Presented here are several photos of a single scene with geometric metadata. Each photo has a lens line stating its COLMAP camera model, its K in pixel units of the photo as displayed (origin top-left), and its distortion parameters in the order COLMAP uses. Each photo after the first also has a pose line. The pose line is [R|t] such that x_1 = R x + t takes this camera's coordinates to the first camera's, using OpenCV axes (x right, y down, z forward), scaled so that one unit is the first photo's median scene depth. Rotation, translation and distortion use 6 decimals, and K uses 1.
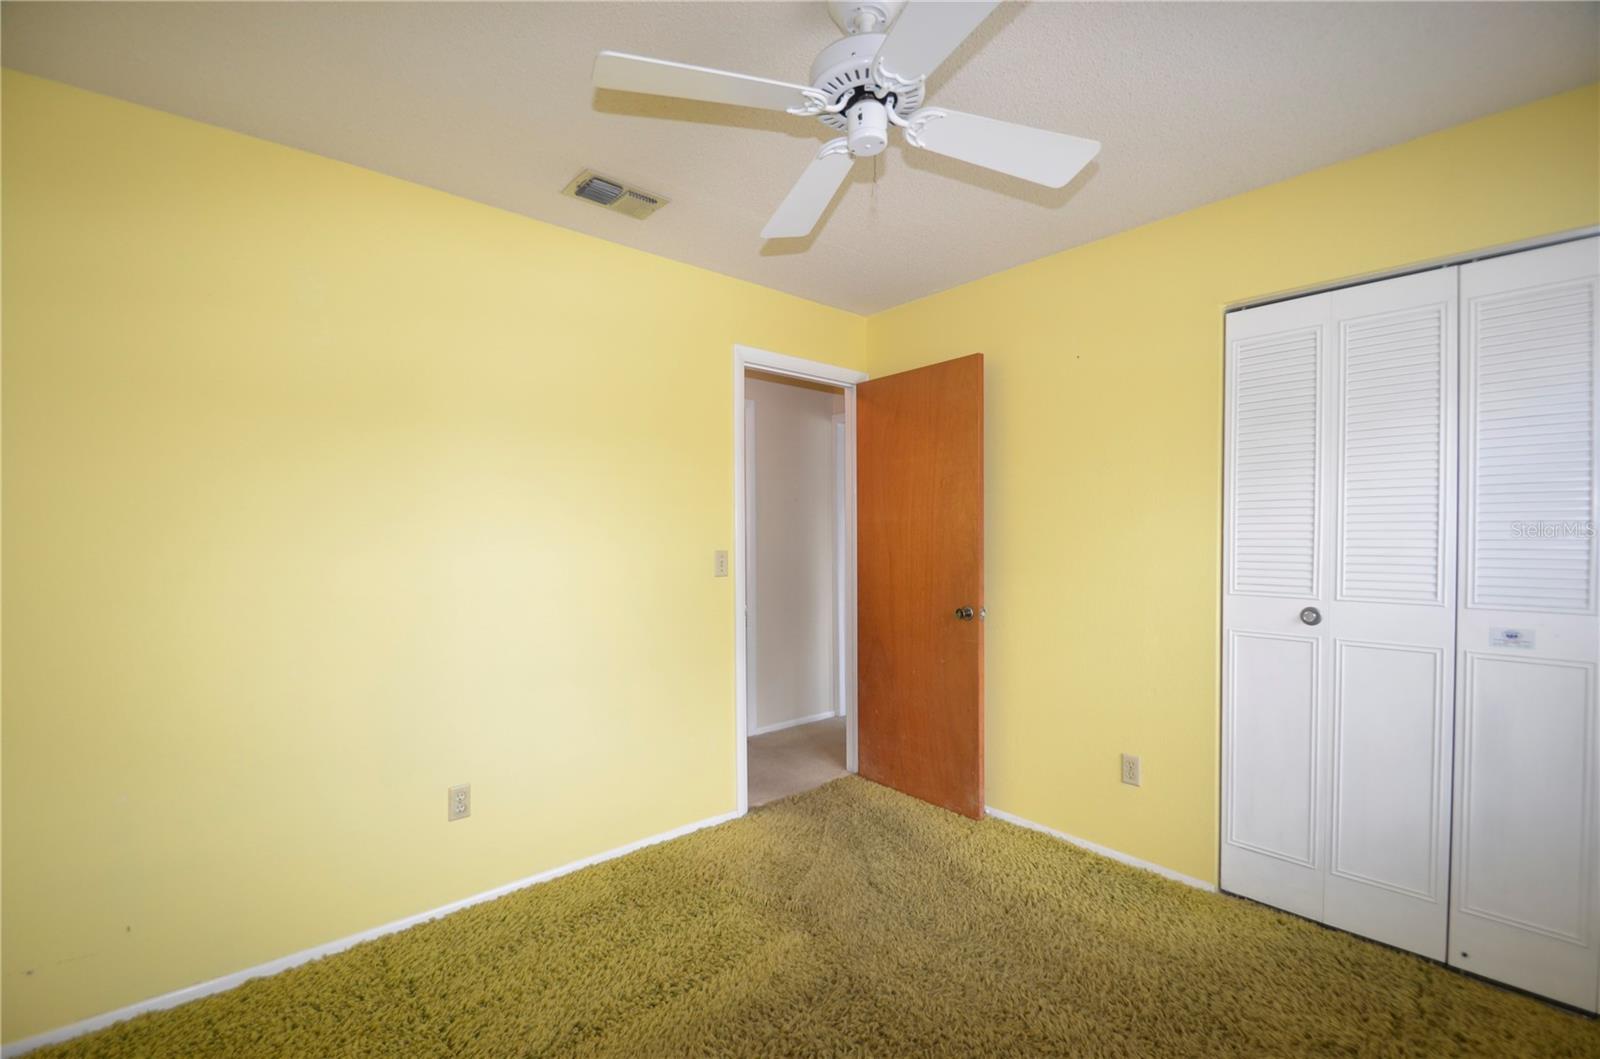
lens RADIAL K [[703.8, 0, 791.8], [0, 703.8, 548.7], [0, 0, 1]] dist [0.013866, -0.014553]
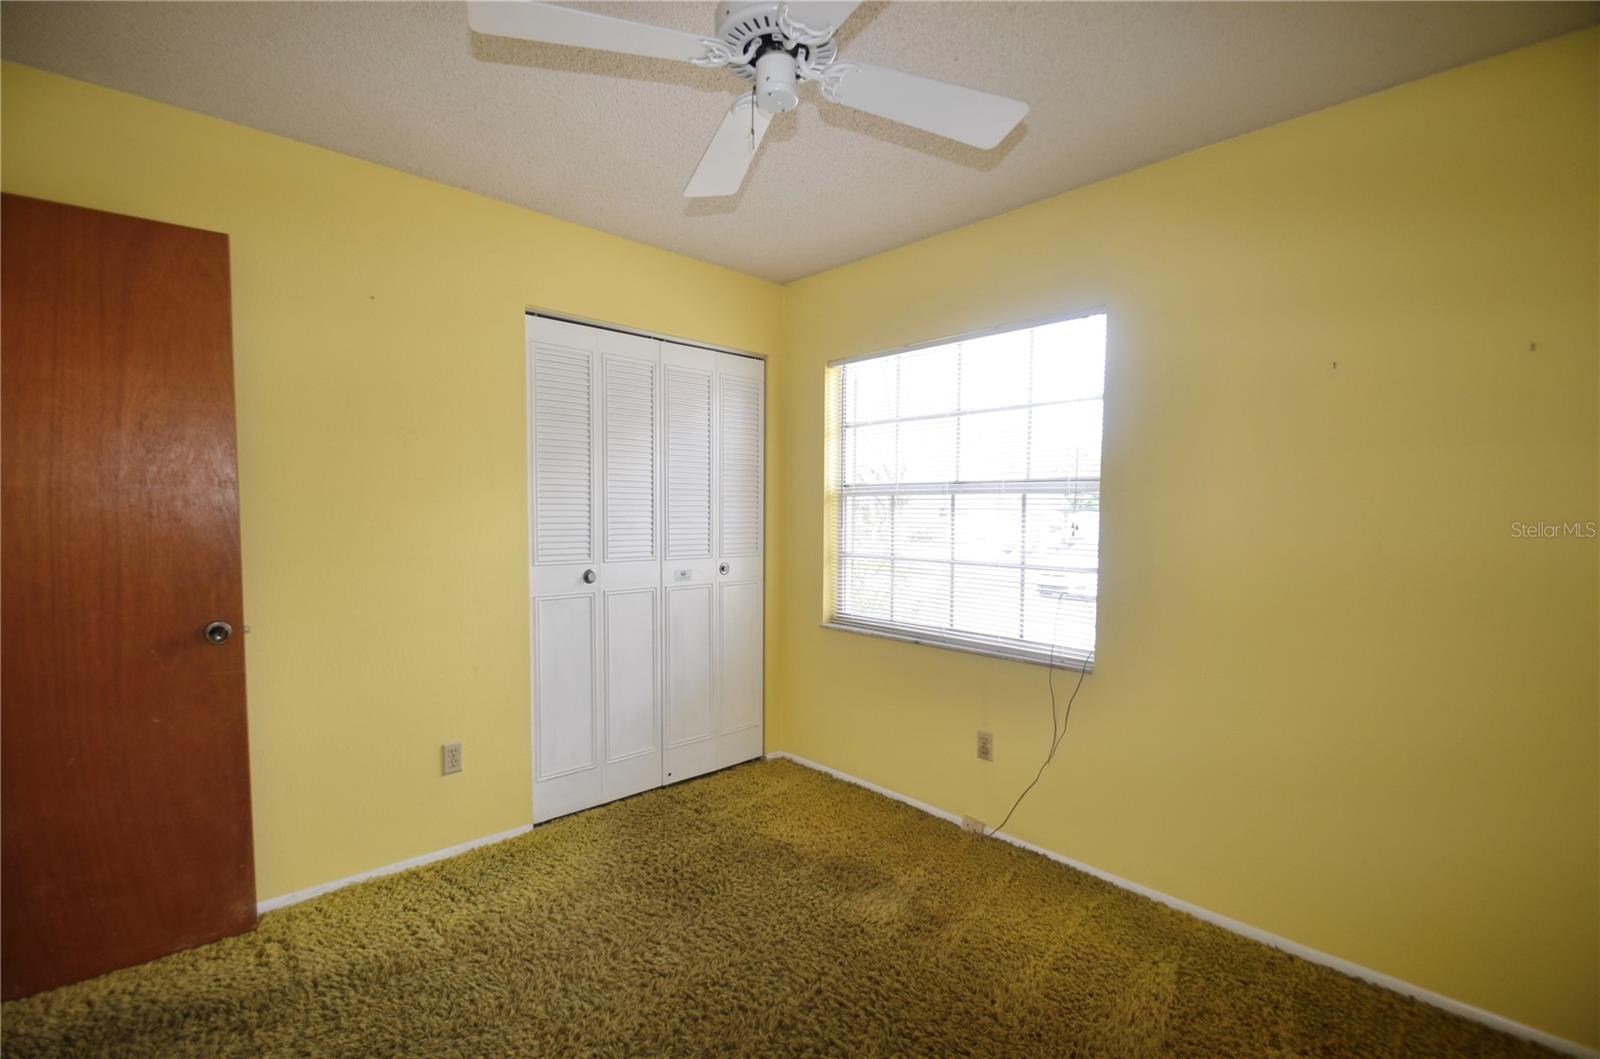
lens RADIAL K [[703.8, 0, 791.8], [0, 703.8, 548.7], [0, 0, 1]] dist [0.013866, -0.014553]
pose [[-0.033349, -0.049996, 0.998192, -0.508410], [0.012582, 0.998648, 0.050439, -0.014457], [-0.999365, 0.014242, -0.032675, 0.601303]]
